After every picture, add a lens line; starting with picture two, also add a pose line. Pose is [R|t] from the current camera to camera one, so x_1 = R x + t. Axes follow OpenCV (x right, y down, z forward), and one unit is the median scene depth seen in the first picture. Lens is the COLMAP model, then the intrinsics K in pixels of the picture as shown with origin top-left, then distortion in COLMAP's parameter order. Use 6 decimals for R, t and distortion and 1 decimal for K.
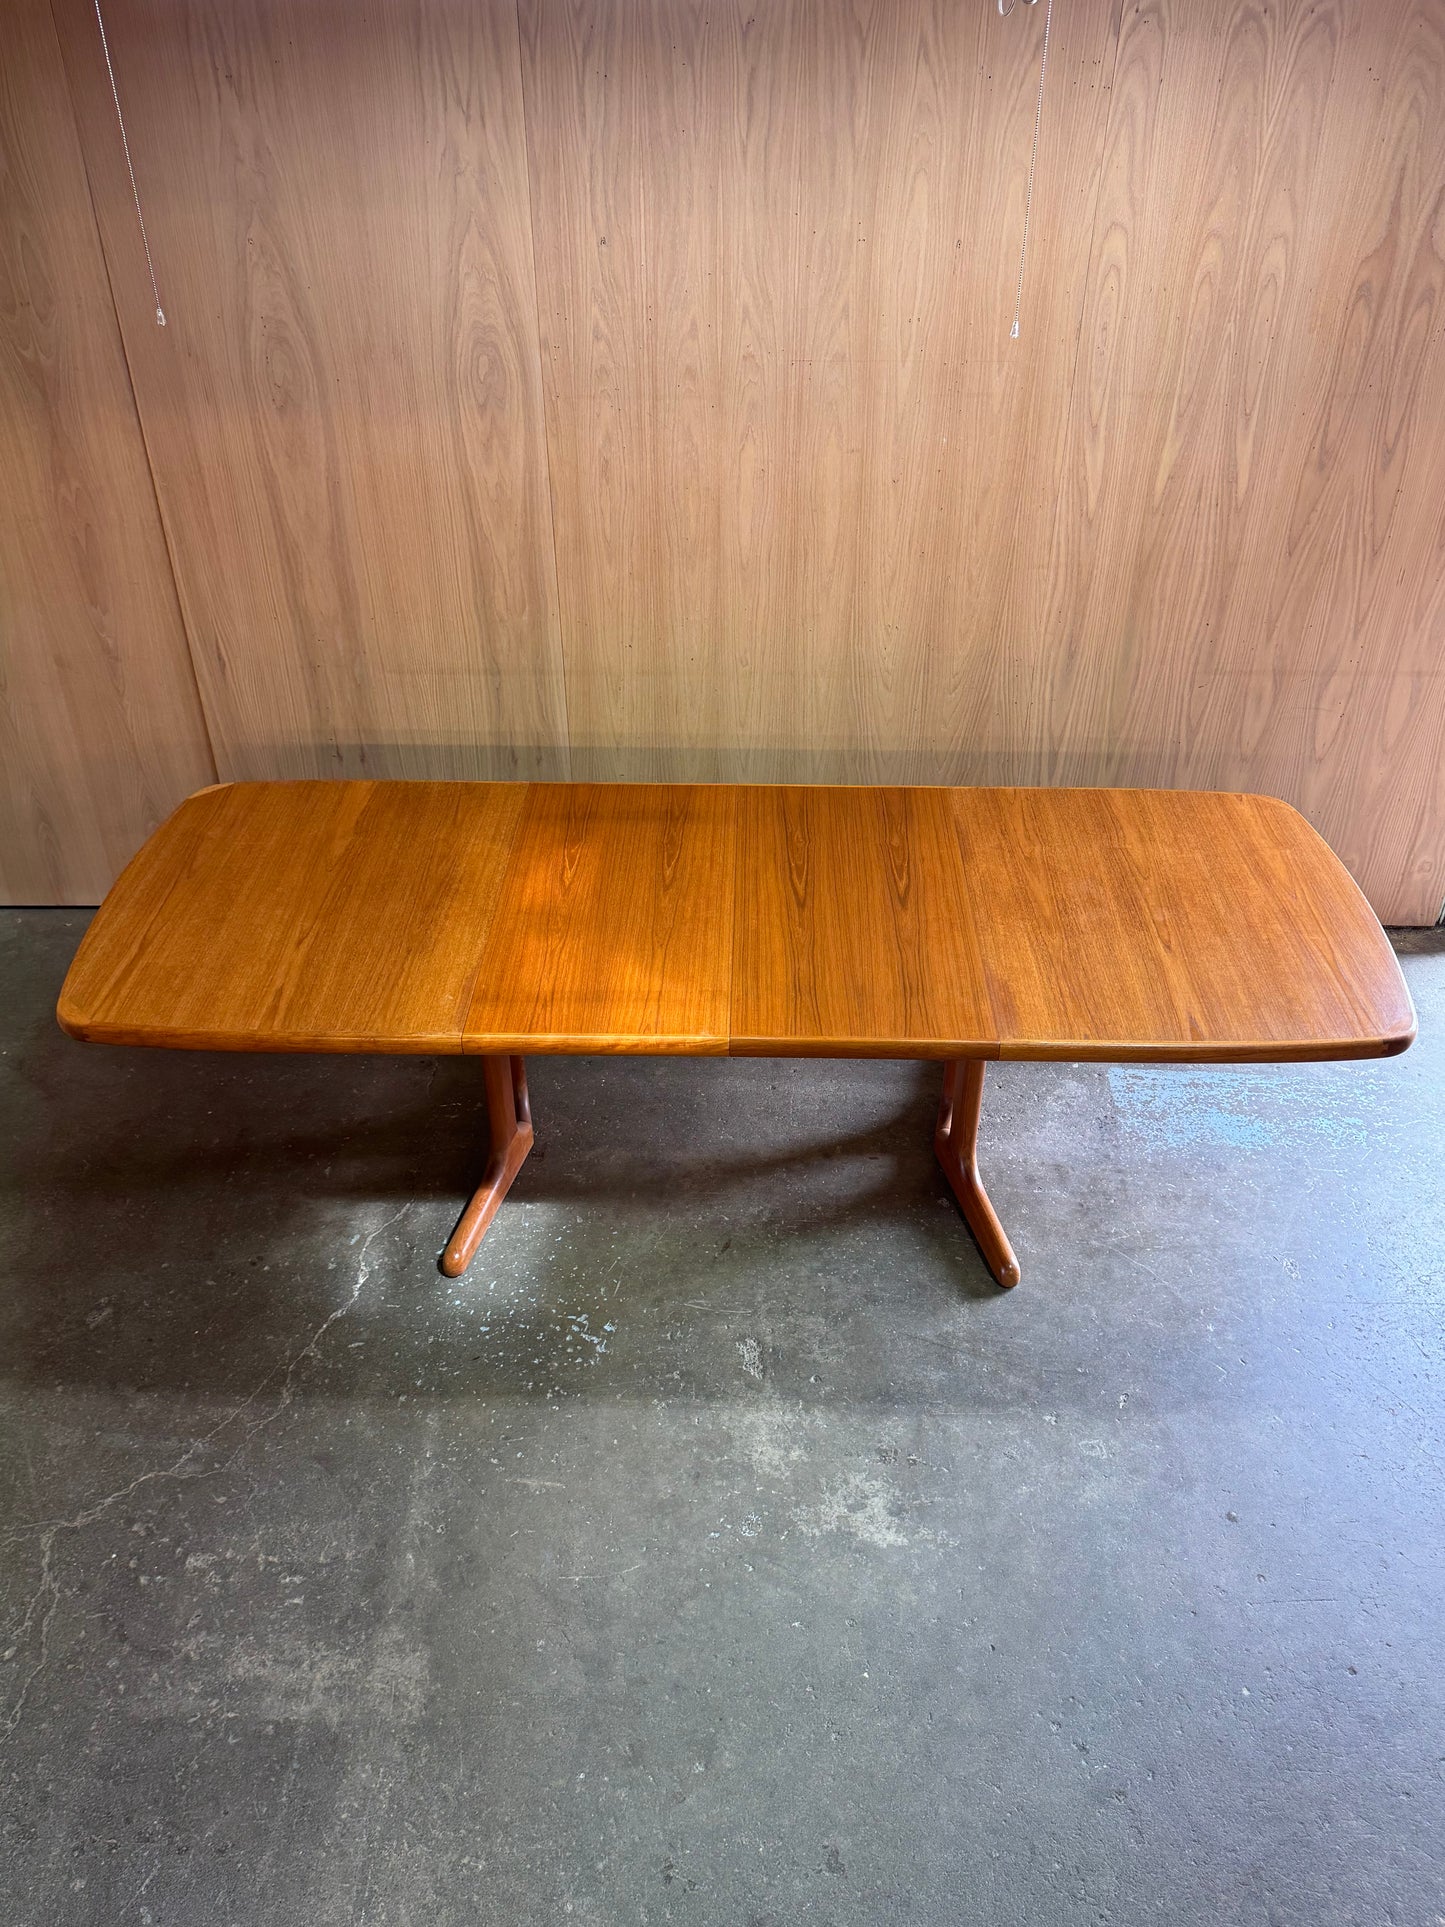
lens RADIAL K [[1476.9, 0, 725.4], [0, 1476.9, 964.6], [0, 0, 1]] dist [0.100257, -0.168227]
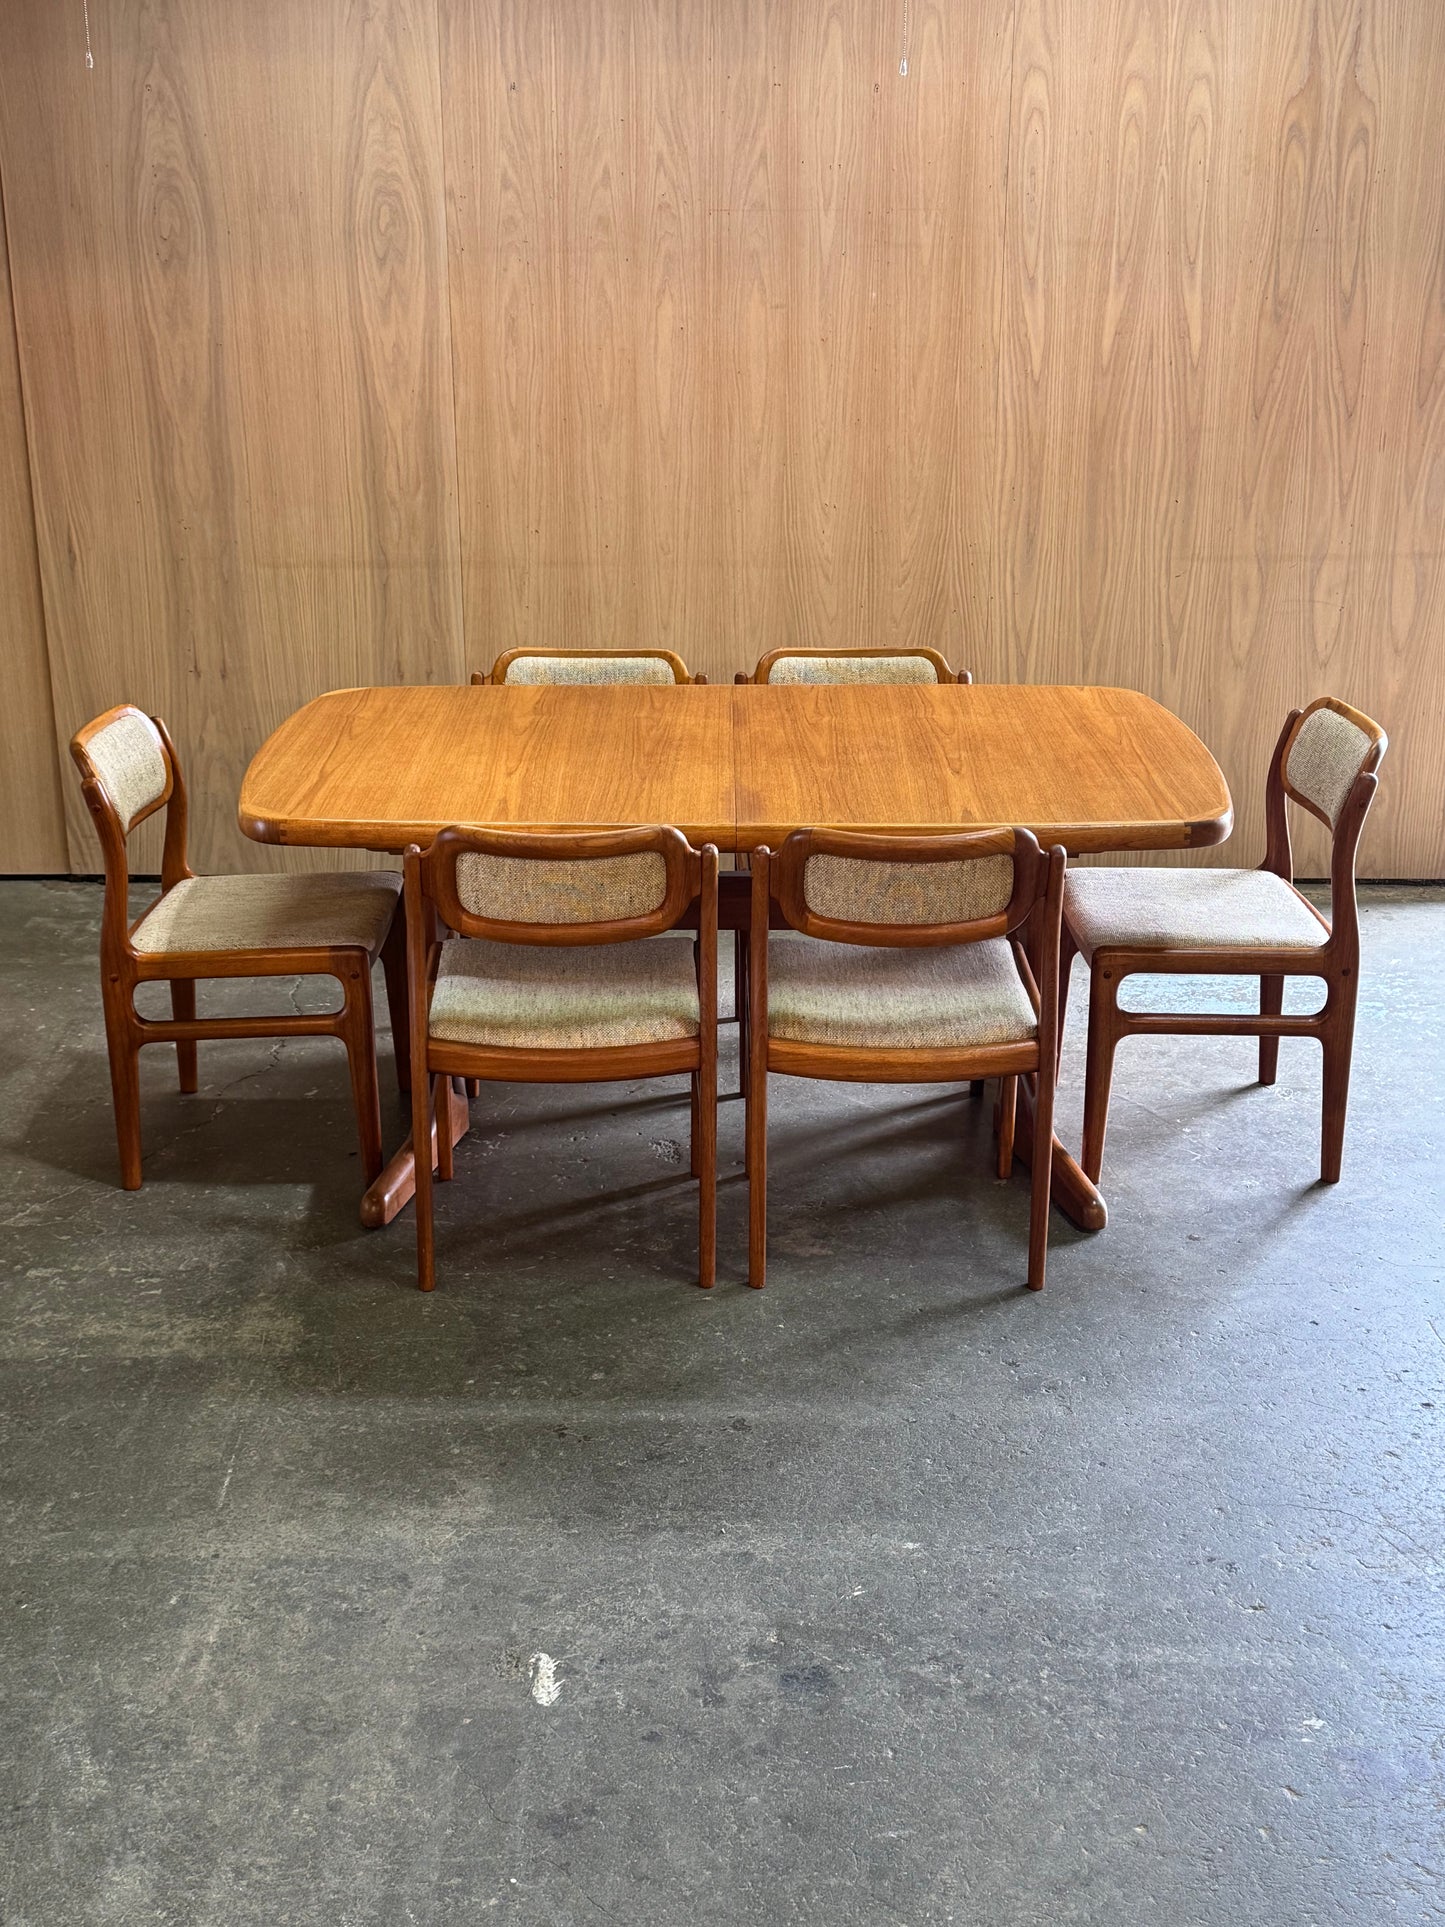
lens RADIAL K [[2343.3, 0, 721.8], [0, 2343.3, 964.5], [0, 0, 1]] dist [0.216439, -0.496349]
pose [[0.999866, -0.005539, 0.015416, 0.026103], [0.009600, 0.960683, -0.277482, 0.476681], [-0.013273, 0.277592, 0.960607, -0.324386]]
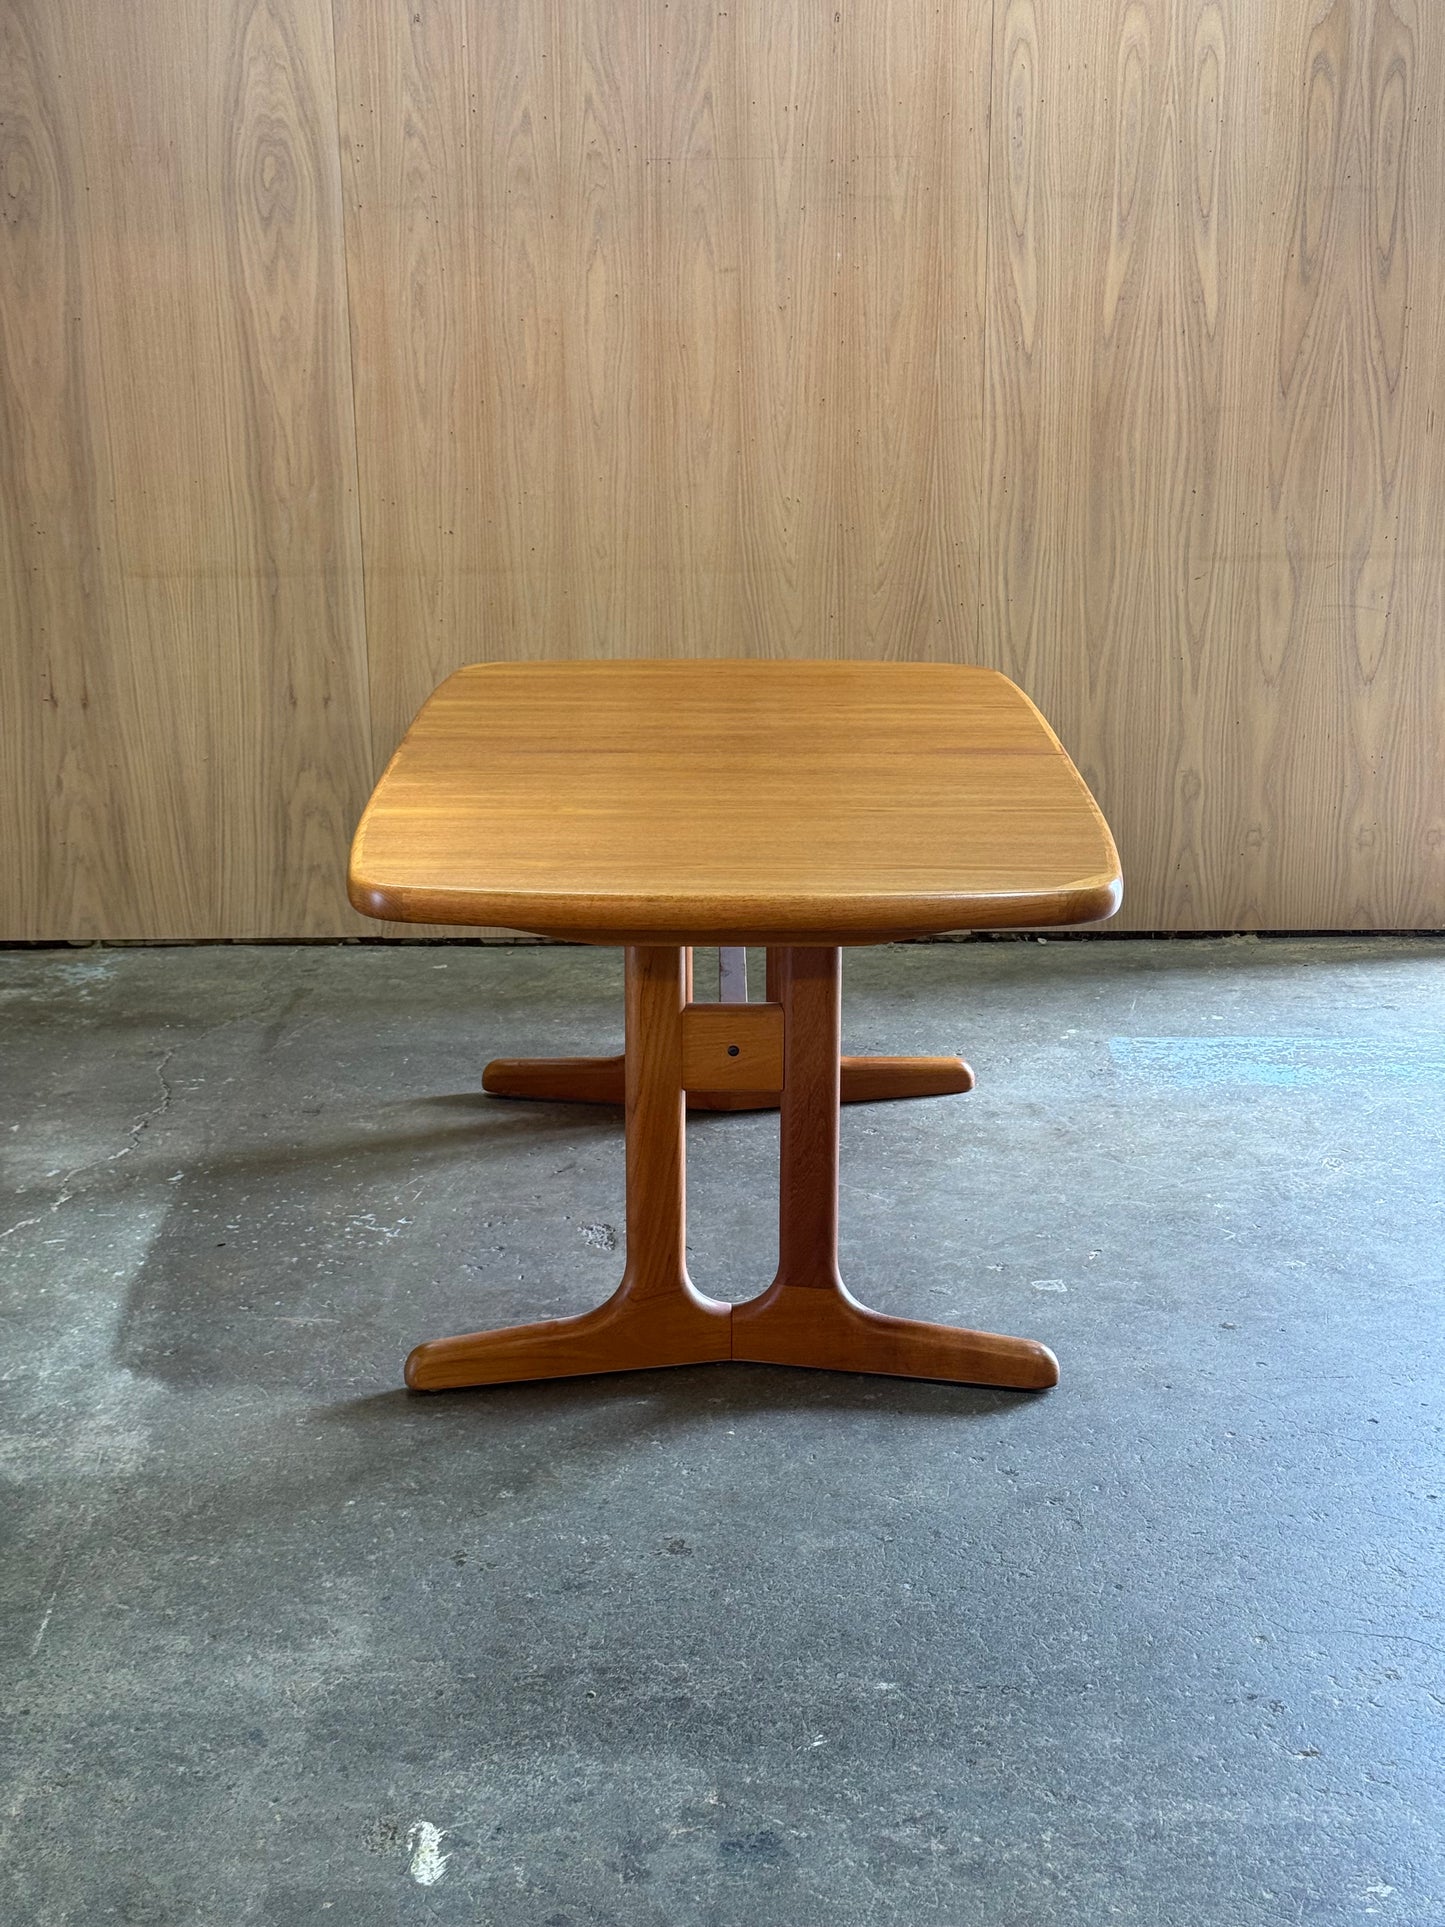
lens RADIAL K [[2657.6, 0, 732.4], [0, 2657.6, 968.6], [0, 0, 1]] dist [0.200859, -0.428641]
pose [[0.999513, -0.015874, 0.026866, 0.044391], [0.023776, 0.945000, -0.326205, 0.499534], [-0.020210, 0.326685, 0.944917, -0.257613]]
